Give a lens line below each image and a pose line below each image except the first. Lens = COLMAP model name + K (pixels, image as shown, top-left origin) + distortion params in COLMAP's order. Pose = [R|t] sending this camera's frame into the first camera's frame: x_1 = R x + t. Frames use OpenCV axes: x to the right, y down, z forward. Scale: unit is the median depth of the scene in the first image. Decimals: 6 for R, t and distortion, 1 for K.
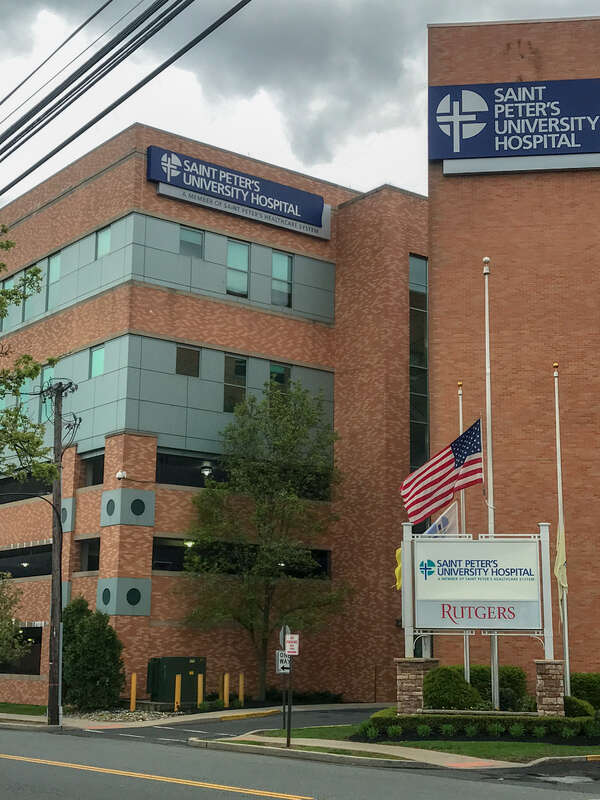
lens RADIAL K [[1235.2, 0, 300.0], [0, 1235.2, 400.0], [0, 0, 1]] dist [0.090073, -0.152130]
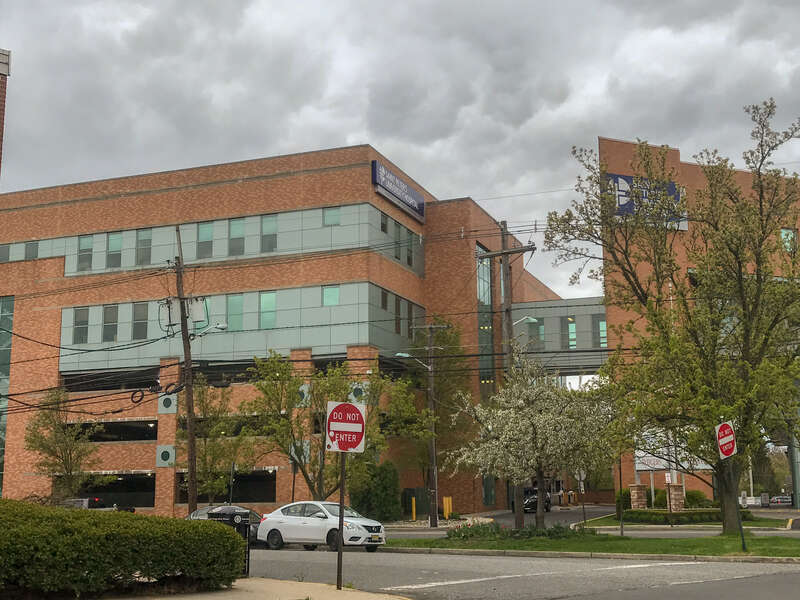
lens RADIAL K [[1032.3, 0, 400.0], [0, 1032.3, 300.0], [0, 0, 1]] dist [0.087337, -0.001648]
pose [[0.856701, 0.073128, 0.510603, -0.933291], [-0.081936, 0.996624, -0.005263, -0.032844], [-0.509264, -0.037328, 0.859800, -0.172100]]
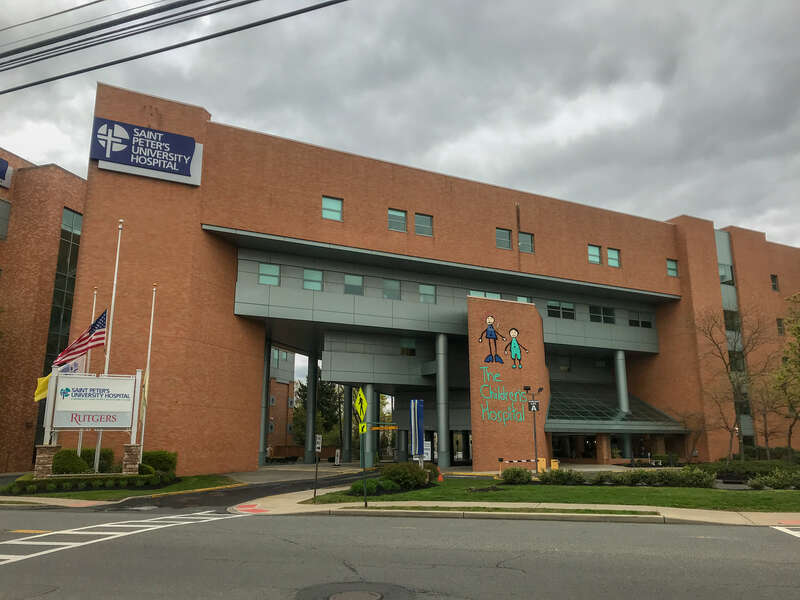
lens RADIAL K [[649.3, 0, 400.0], [0, 649.3, 300.0], [0, 0, 1]] dist [0.039877, -0.009988]
pose [[0.819855, 0.112526, 0.561405, -0.033581], [-0.106801, 0.993344, -0.043135, -0.002093], [-0.562522, -0.024594, 0.826416, -0.011427]]
